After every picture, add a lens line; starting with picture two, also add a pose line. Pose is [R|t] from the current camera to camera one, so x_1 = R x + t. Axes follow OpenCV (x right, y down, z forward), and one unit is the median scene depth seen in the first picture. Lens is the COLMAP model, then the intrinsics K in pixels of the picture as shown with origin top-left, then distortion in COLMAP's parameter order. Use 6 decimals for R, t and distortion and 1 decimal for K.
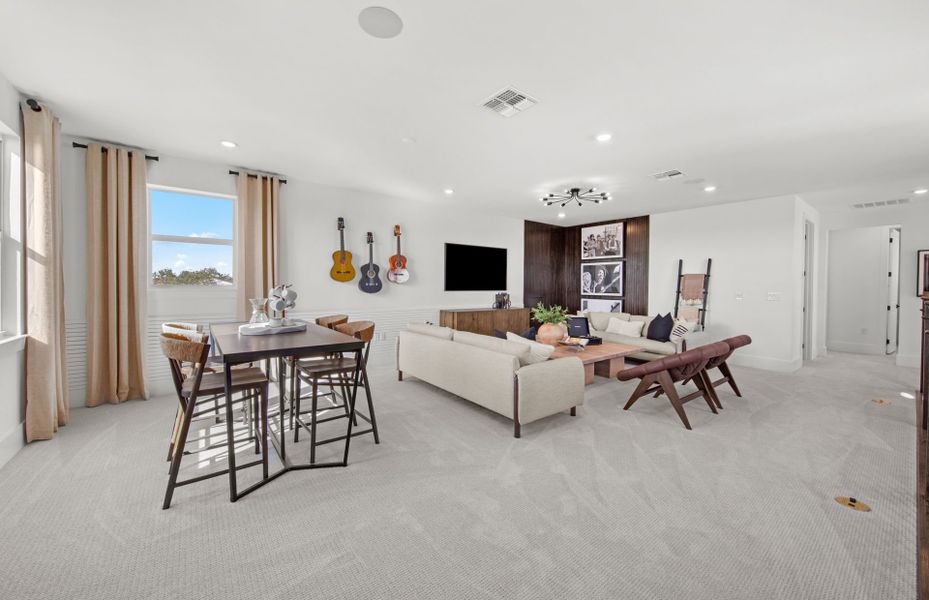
lens RADIAL K [[348.0, 0, 467.3], [0, 348.0, 293.9], [0, 0, 1]] dist [0.011294, -0.002150]
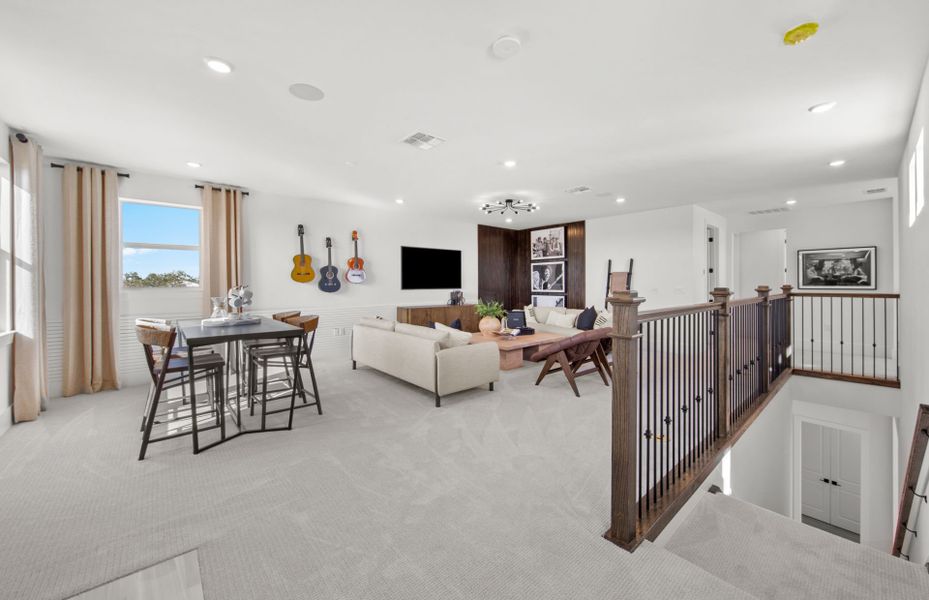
lens RADIAL K [[348.0, 0, 468.1], [0, 348.0, 288.5], [0, 0, 1]] dist [0.011294, -0.002150]
pose [[0.998378, -0.013324, 0.055348, 0.167372], [0.014041, 0.999822, -0.012587, 0.008517], [-0.055170, 0.013344, 0.998388, -0.218264]]
